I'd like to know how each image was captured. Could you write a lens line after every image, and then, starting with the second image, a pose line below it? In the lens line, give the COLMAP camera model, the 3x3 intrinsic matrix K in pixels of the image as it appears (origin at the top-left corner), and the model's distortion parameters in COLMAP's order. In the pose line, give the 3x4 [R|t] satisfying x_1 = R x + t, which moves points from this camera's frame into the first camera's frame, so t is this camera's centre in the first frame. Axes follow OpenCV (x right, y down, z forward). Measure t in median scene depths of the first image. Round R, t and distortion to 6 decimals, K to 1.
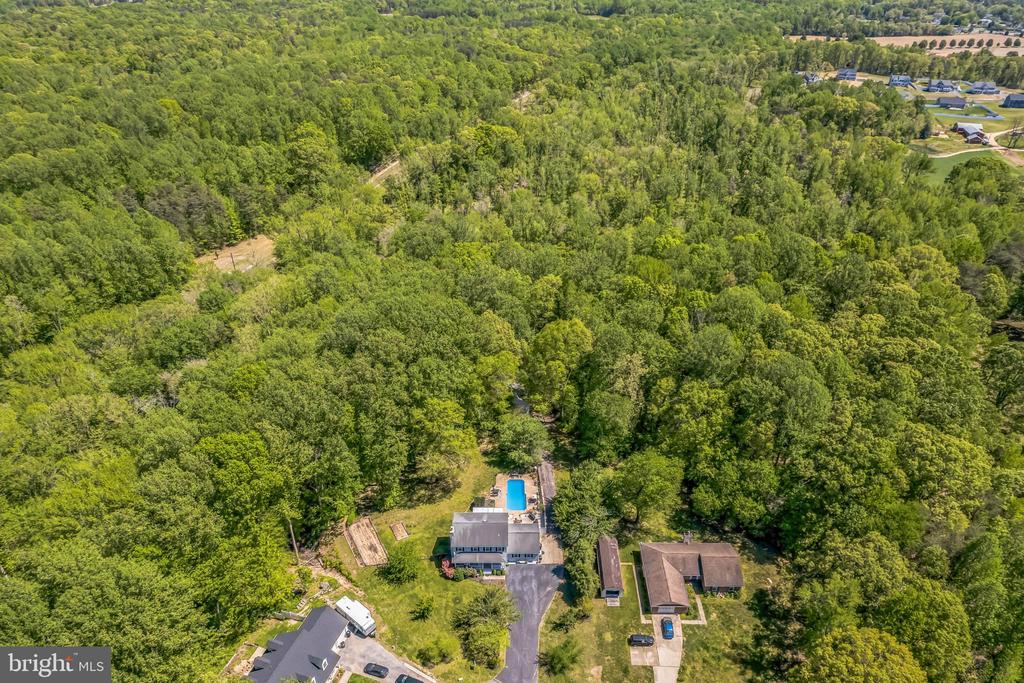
lens RADIAL K [[655.9, 0, 509.9], [0, 655.9, 347.9], [0, 0, 1]] dist [-0.065790, 0.051854]
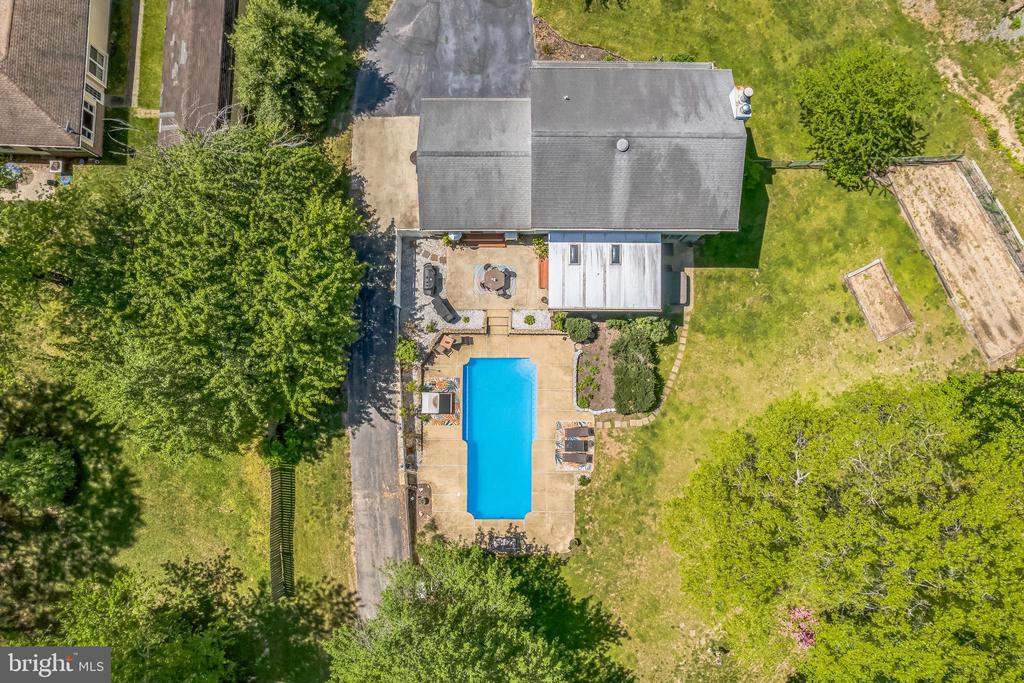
lens RADIAL K [[655.9, 0, 517.4], [0, 655.9, 345.8], [0, 0, 1]] dist [-0.065790, 0.051854]
pose [[-0.999991, -0.000436, -0.004333, 0.003729], [-0.003653, -0.457665, 0.889117, 0.000782], [-0.002371, 0.889125, 0.457659, 0.950699]]
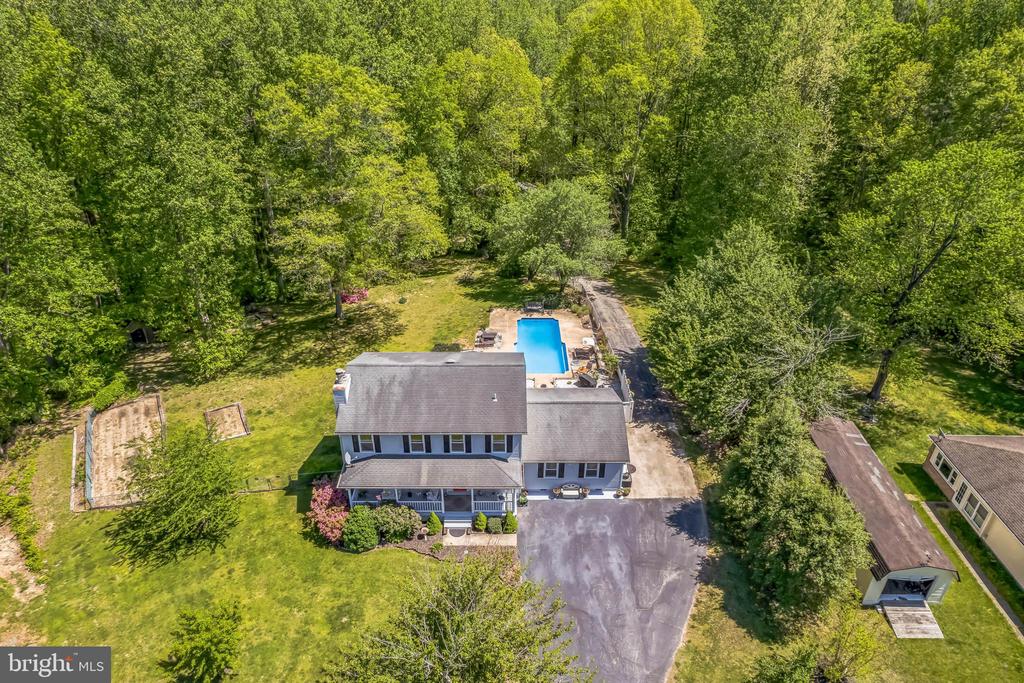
lens RADIAL K [[655.9, 0, 513.0], [0, 655.9, 346.3], [0, 0, 1]] dist [-0.065790, 0.051854]
pose [[0.999954, 0.003605, 0.008874, -0.011579], [-0.003461, 0.999863, -0.016171, 0.262494], [-0.008931, 0.016140, 0.999830, 0.683075]]
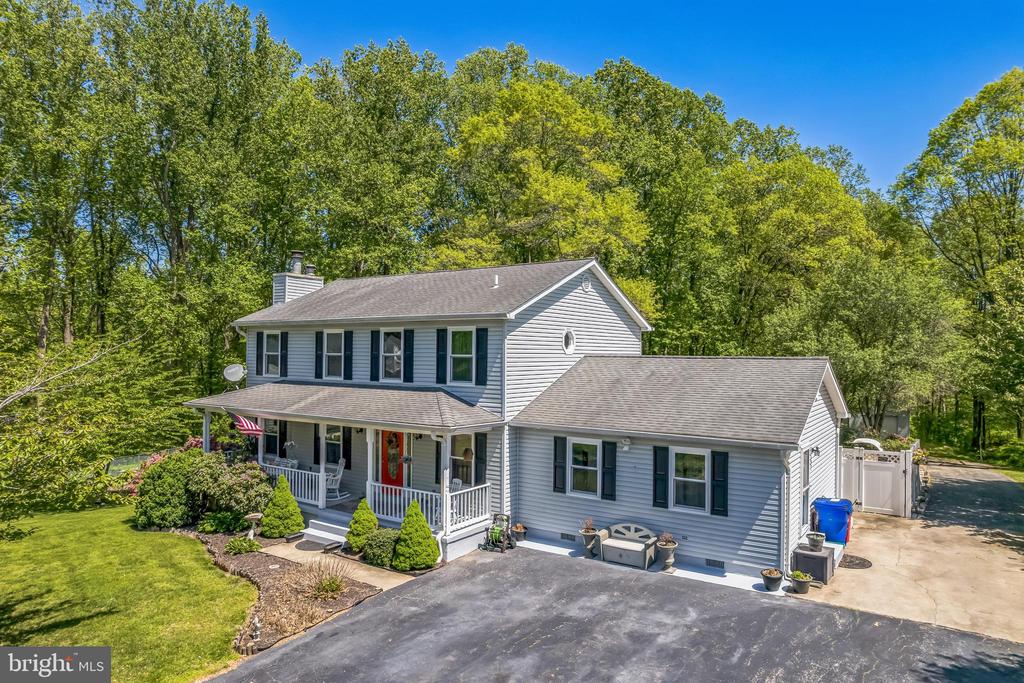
lens RADIAL K [[655.9, 0, 514.0], [0, 655.9, 342.5], [0, 0, 1]] dist [-0.065790, 0.051854]
pose [[0.827767, 0.001164, -0.561072, 0.064165], [-0.299925, 0.846048, -0.440735, 0.351718], [0.474181, 0.533105, 0.700680, 0.893218]]
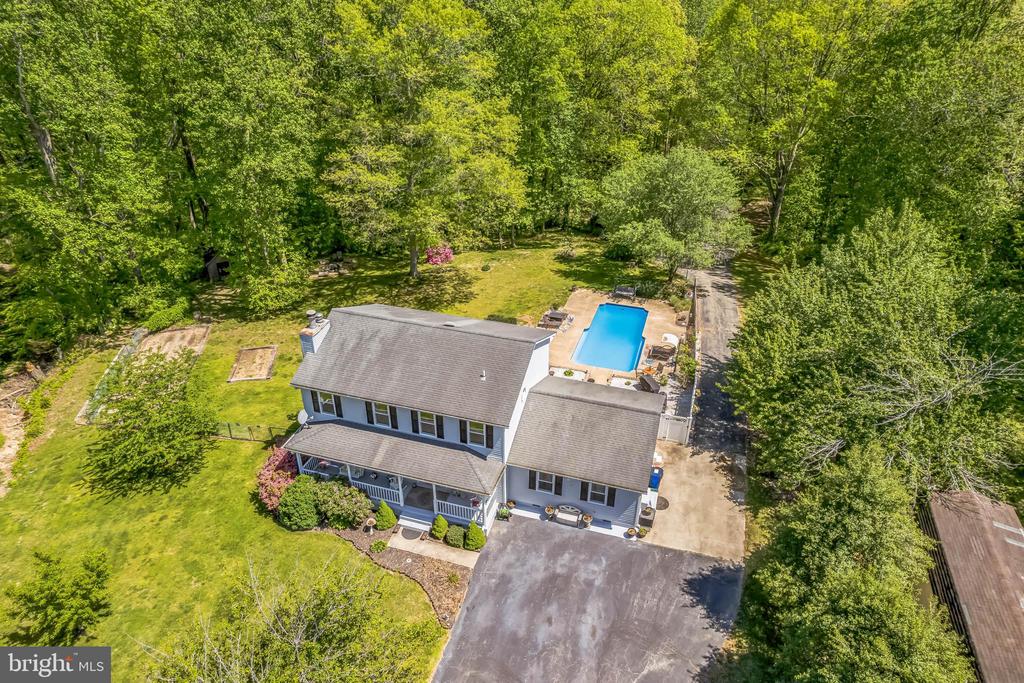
lens RADIAL K [[655.9, 0, 512.9], [0, 655.9, 345.7], [0, 0, 1]] dist [-0.065790, 0.051854]
pose [[0.954817, 0.157915, -0.251770, 0.049865], [-0.162590, 0.986691, 0.002264, 0.268421], [0.248776, 0.038774, 0.967785, 0.758449]]
